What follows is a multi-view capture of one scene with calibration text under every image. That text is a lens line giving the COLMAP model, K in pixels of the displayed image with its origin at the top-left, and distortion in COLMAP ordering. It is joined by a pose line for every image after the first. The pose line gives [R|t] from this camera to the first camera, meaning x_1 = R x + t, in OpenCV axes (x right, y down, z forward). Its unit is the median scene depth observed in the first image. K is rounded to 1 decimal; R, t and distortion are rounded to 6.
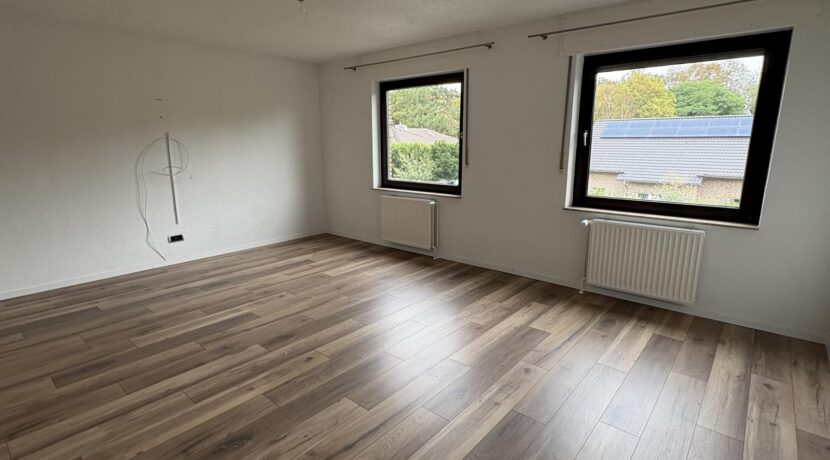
lens RADIAL K [[409.0, 0, 416.8], [0, 409.0, 230.7], [0, 0, 1]] dist [0.014079, -0.001789]
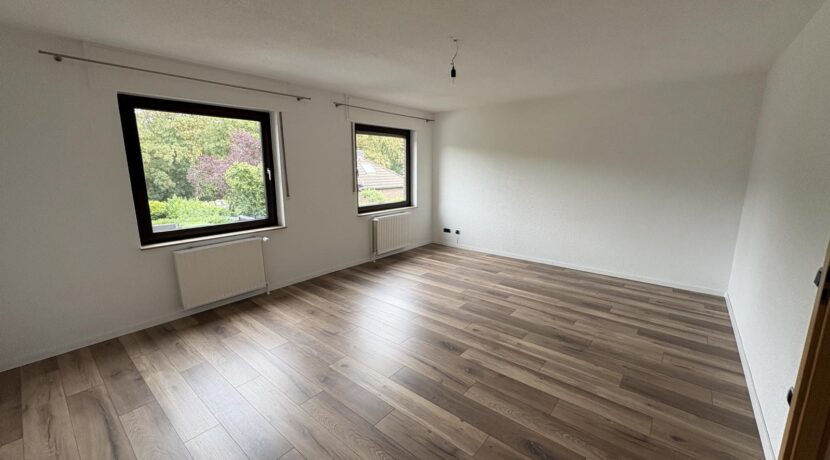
lens RADIAL K [[329.7, 0, 415.7], [0, 329.7, 227.9], [0, 0, 1]] dist [-0.000518, 0.000190]
pose [[-0.012049, -0.179892, 0.983613, -1.217850], [0.220064, 0.959089, 0.178103, -0.252126], [-0.975411, 0.218603, 0.028032, 1.013399]]
